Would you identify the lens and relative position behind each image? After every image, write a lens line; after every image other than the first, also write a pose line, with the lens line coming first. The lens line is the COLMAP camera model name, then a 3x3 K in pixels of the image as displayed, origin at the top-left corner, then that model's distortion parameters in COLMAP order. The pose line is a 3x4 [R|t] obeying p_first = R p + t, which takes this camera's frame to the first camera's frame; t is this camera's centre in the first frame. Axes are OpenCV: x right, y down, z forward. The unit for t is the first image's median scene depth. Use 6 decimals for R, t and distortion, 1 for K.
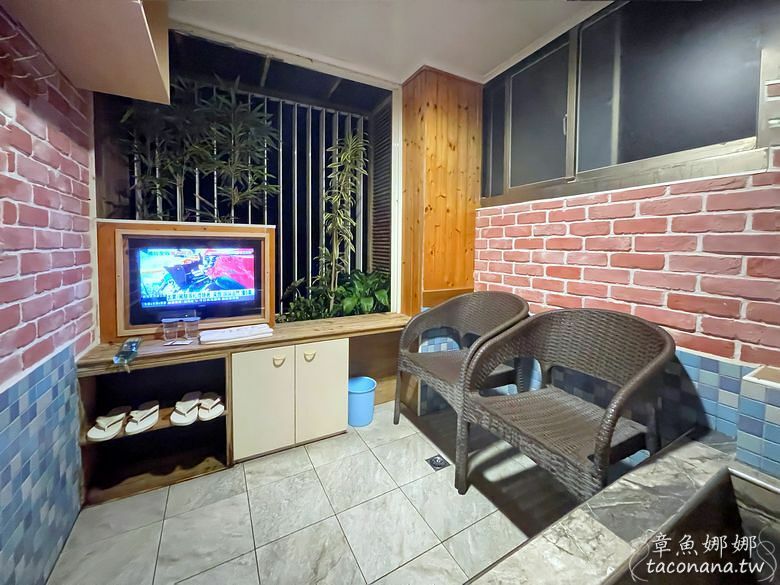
lens RADIAL K [[315.2, 0, 388.3], [0, 315.2, 261.6], [0, 0, 1]] dist [-0.001239, -0.000104]
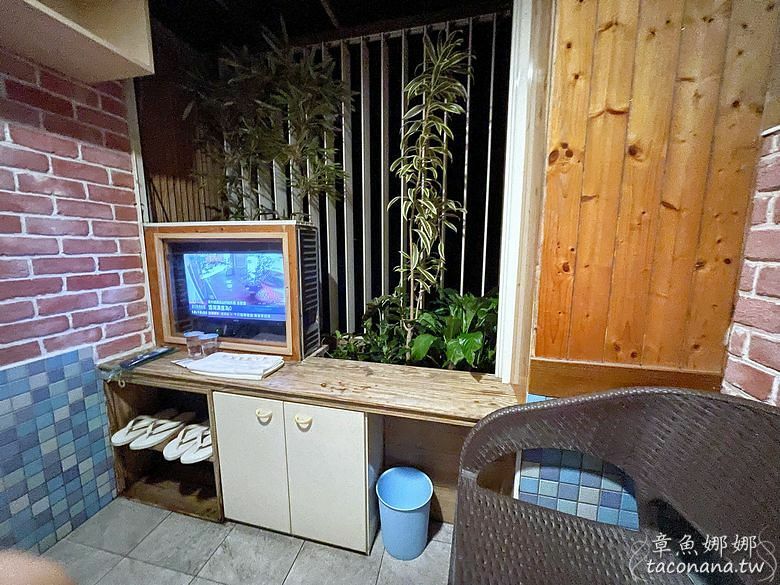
lens RADIAL K [[319.6, 0, 390.0], [0, 319.6, 292.5], [0, 0, 1]] dist [-0.001138, 0.000029]
pose [[0.738610, 0.094187, -0.667521, 0.280956], [-0.025533, 0.993390, 0.111914, -0.041839], [0.673650, -0.065617, 0.736132, 0.626277]]
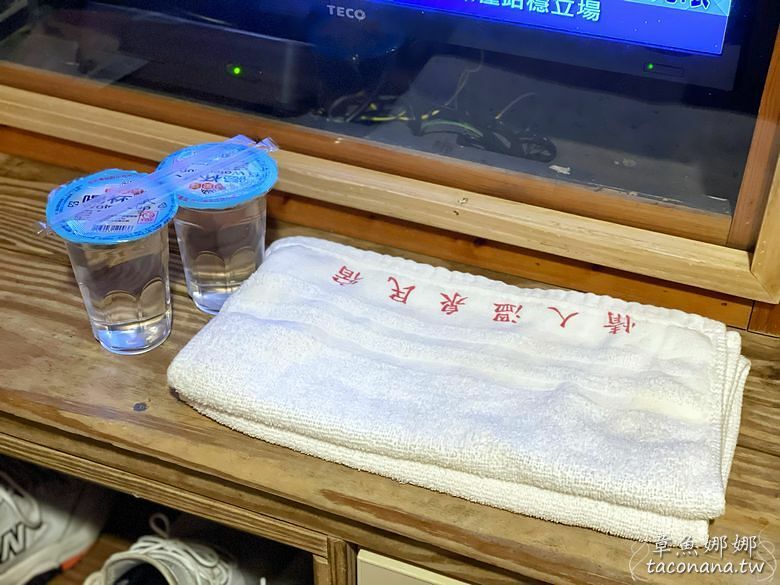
lens RADIAL K [[1181.9, 0, 390.0], [0, 1181.9, 292.5], [0, 0, 1]] dist [0.136071, -0.146992]
pose [[0.642626, 0.453811, -0.617323, -0.210747], [-0.040888, 0.824879, 0.563828, -0.044731], [0.765088, -0.337090, 0.548644, 0.676187]]
